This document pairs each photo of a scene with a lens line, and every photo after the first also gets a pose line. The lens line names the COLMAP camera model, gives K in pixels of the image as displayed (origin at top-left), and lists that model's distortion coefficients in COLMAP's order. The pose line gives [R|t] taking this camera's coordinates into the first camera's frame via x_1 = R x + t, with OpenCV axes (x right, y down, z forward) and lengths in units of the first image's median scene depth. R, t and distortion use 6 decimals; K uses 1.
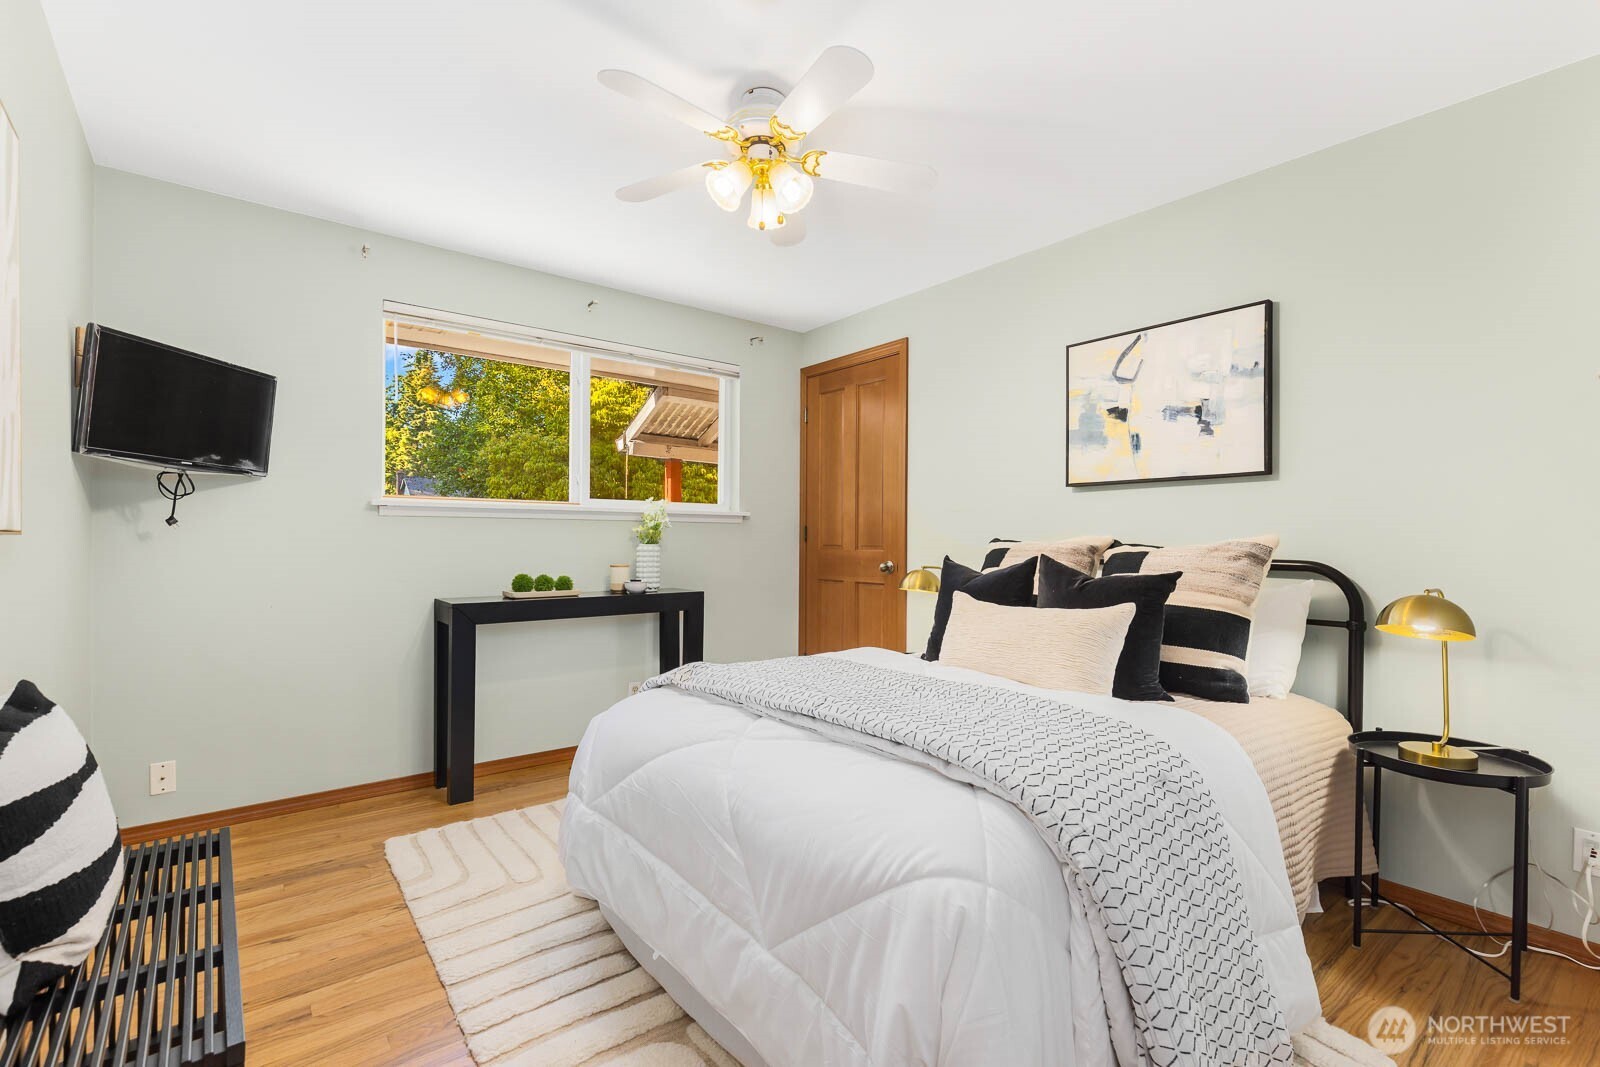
lens RADIAL K [[729.3, 0, 807.3], [0, 729.3, 538.3], [0, 0, 1]] dist [0.008069, -0.001341]
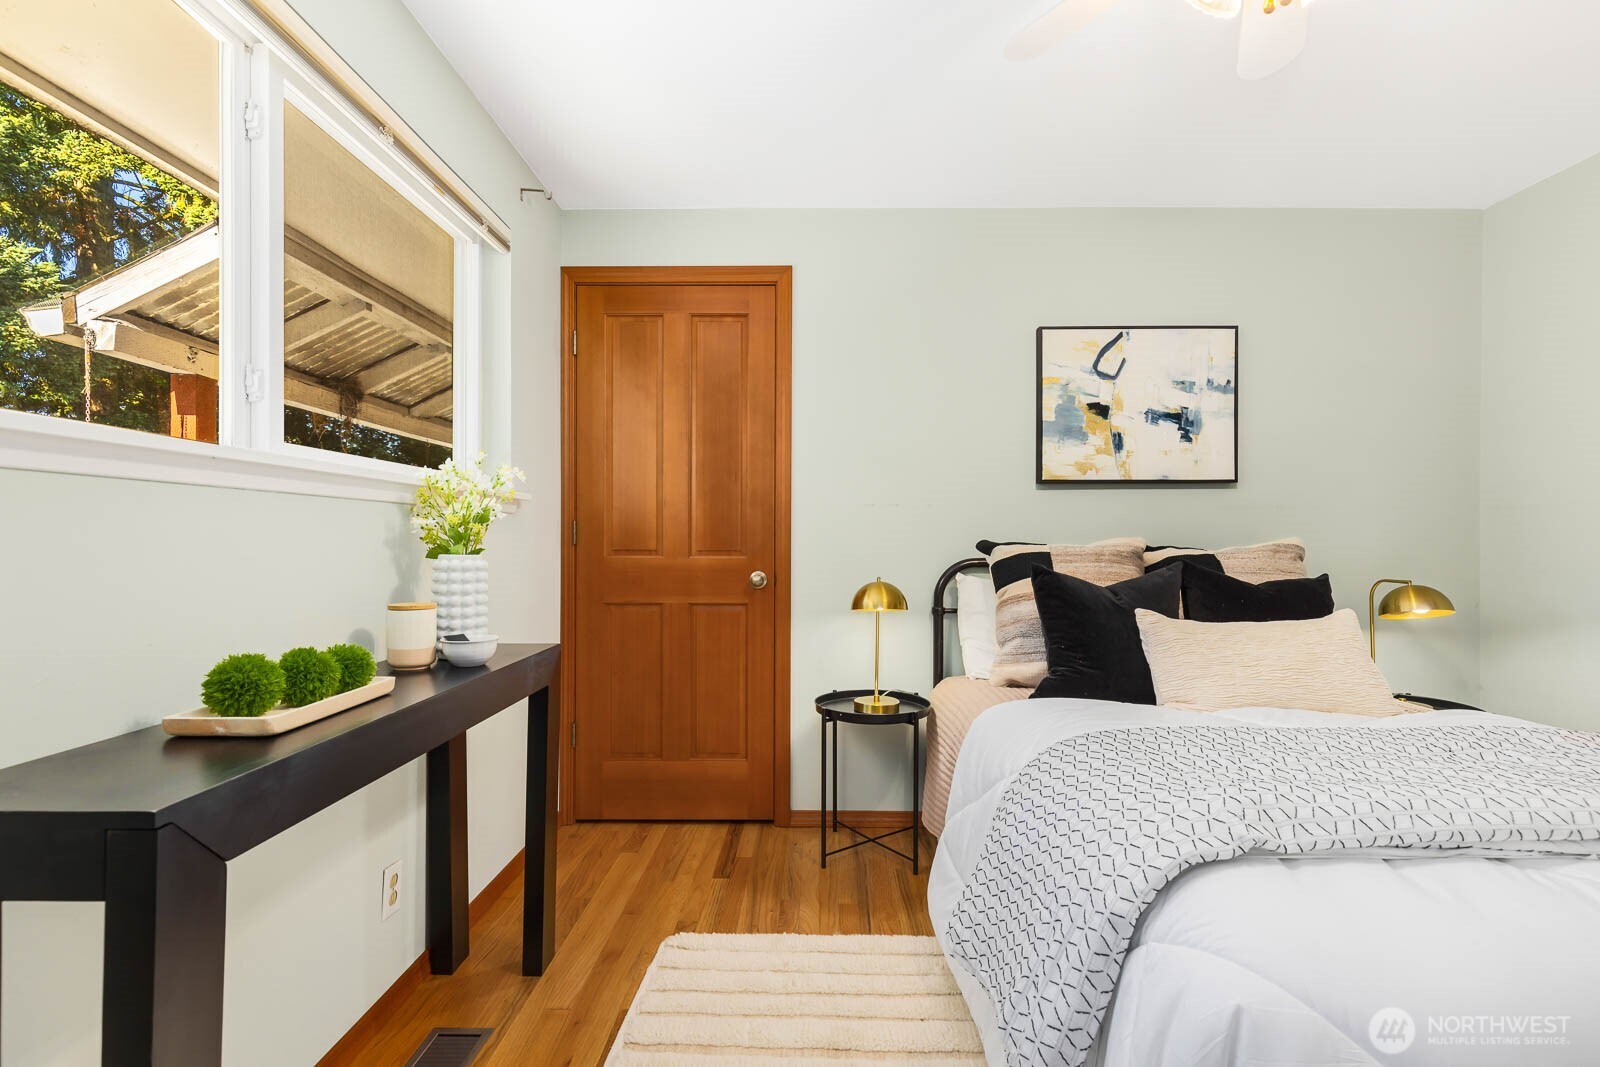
lens RADIAL K [[729.3, 0, 803.9], [0, 729.3, 536.6], [0, 0, 1]] dist [0.008069, -0.001341]
pose [[0.636824, 0.002793, 0.771004, -0.552797], [-0.001347, 0.999996, -0.002510, -0.002405], [-0.771008, 0.000560, 0.636825, 0.688882]]
